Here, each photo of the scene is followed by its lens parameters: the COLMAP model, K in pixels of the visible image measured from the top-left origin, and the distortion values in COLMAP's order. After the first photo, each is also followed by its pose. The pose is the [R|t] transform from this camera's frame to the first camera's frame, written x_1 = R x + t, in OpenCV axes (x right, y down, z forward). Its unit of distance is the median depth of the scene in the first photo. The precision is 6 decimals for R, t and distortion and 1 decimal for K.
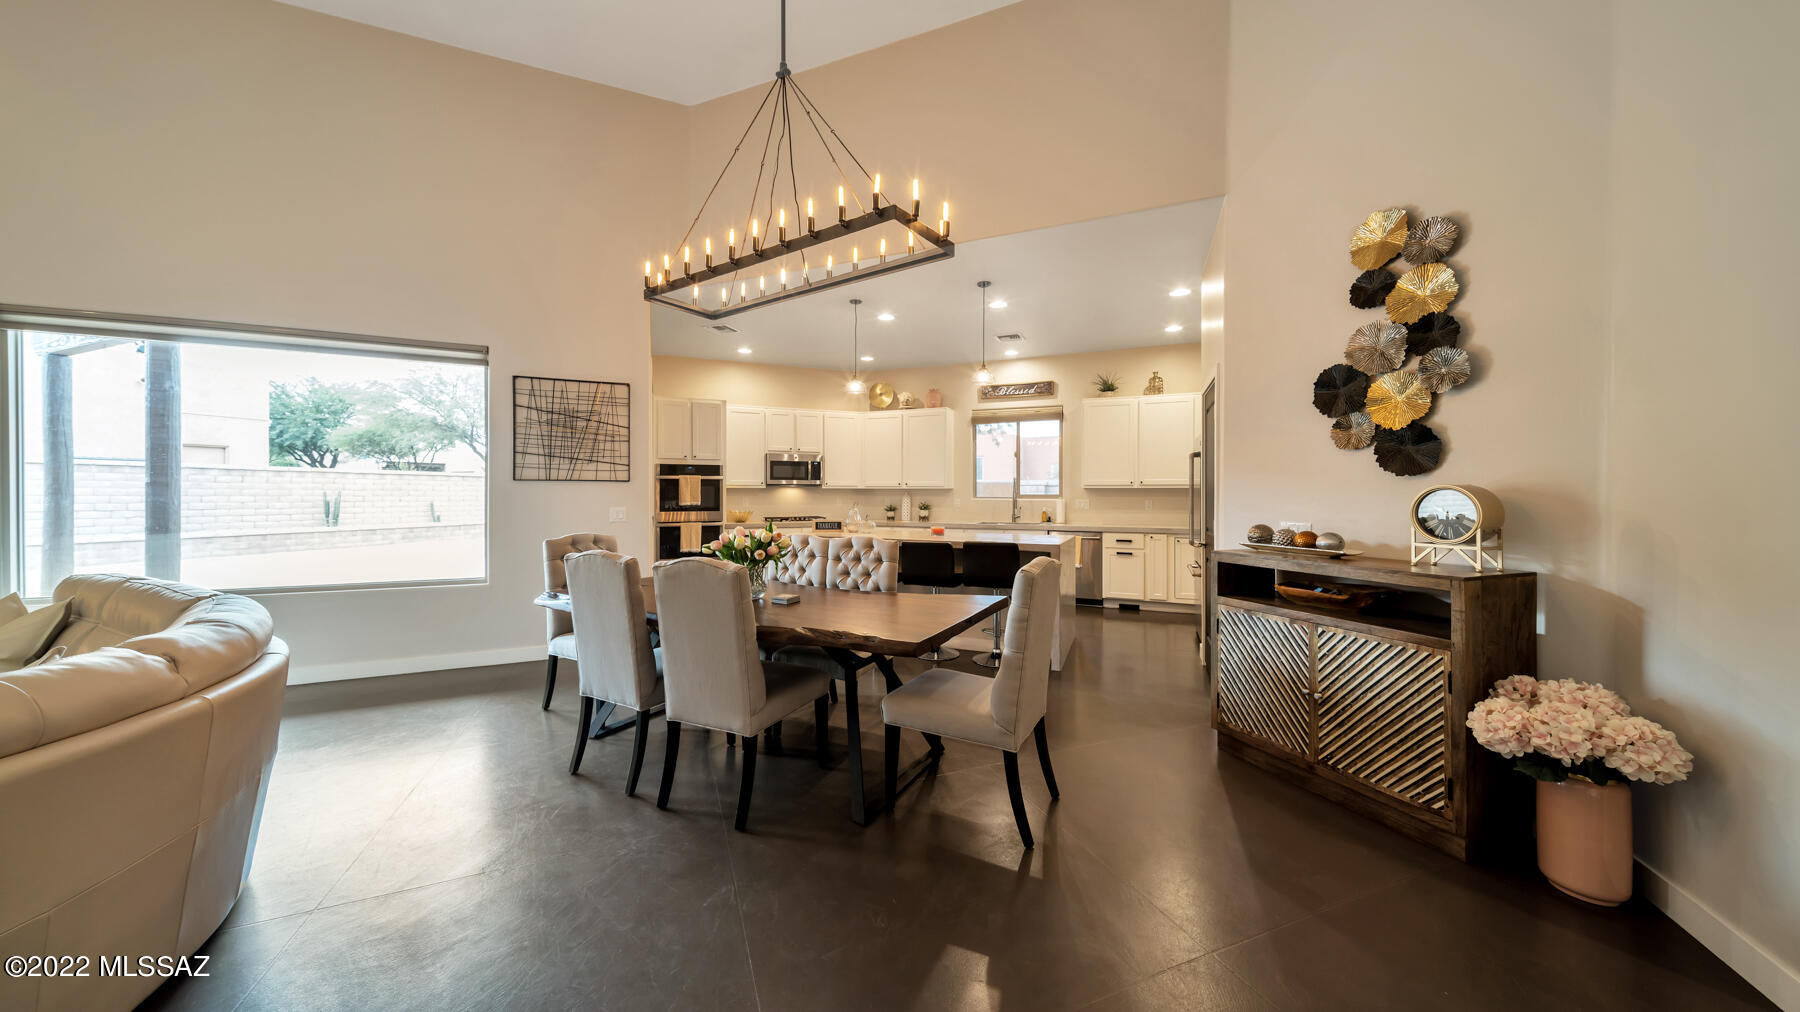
lens RADIAL K [[574.0, 0, 894.2], [0, 574.0, 500.7], [0, 0, 1]] dist [0.000096, -0.000033]
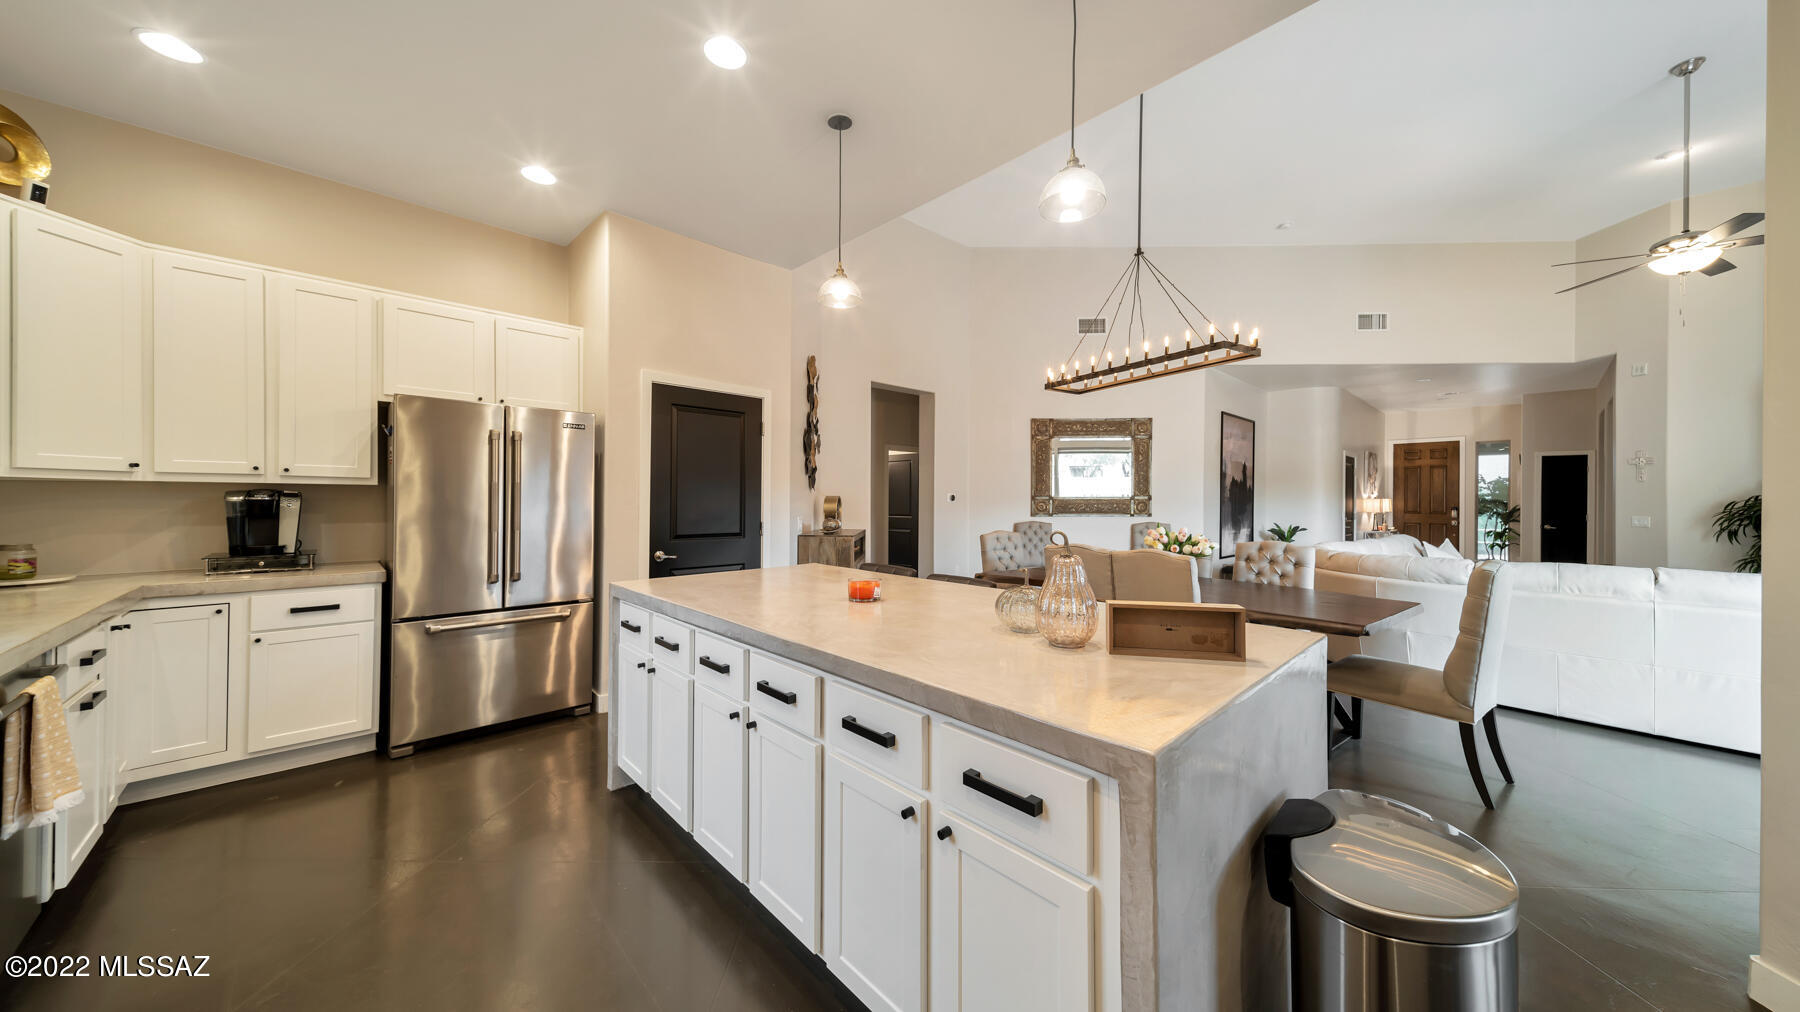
lens RADIAL K [[574.0, 0, 894.2], [0, 574.0, 500.7], [0, 0, 1]] dist [0.000096, -0.000033]
pose [[-0.909542, -0.004359, 0.415588, 0.026018], [-0.001965, 0.999979, 0.006187, -0.014717], [-0.415606, 0.004811, -0.909532, 0.968284]]
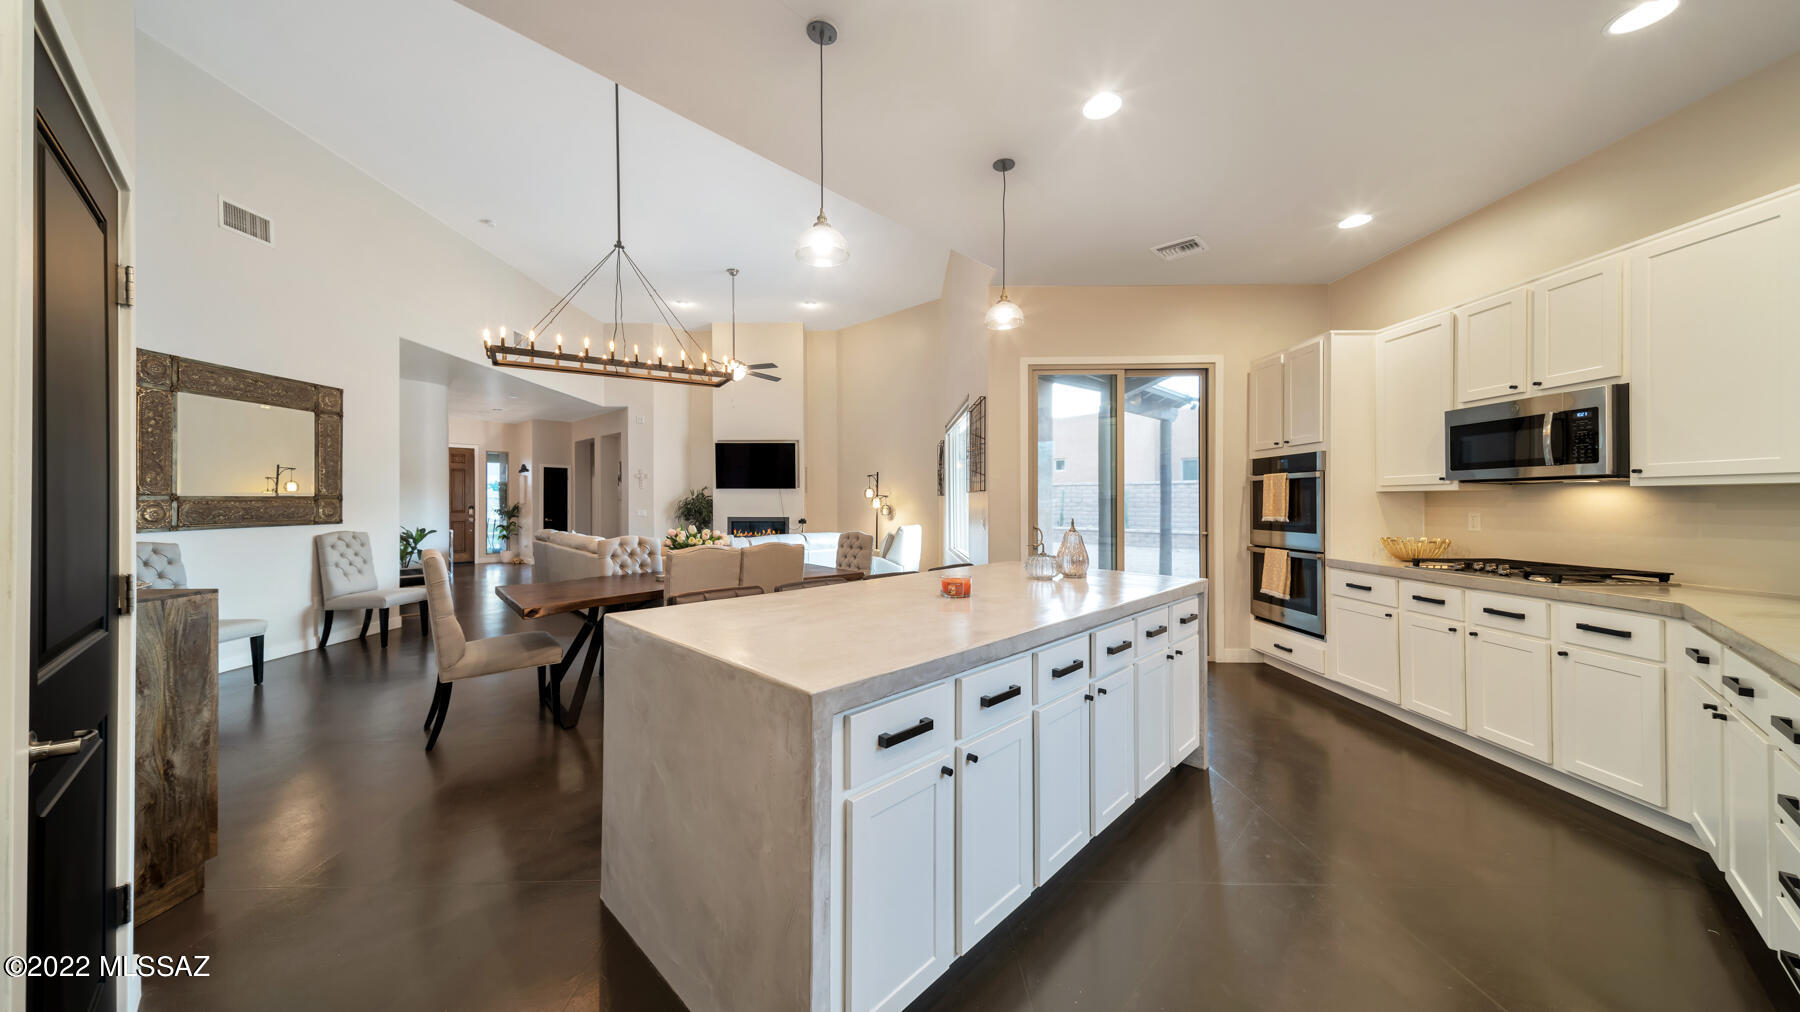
lens RADIAL K [[574.0, 0, 894.2], [0, 574.0, 500.7], [0, 0, 1]] dist [0.000096, -0.000033]
pose [[-0.349105, 0.000614, -0.937083, 0.373632], [-0.002975, 0.999994, 0.001764, -0.014354], [0.937079, 0.003403, -0.349101, 0.828346]]
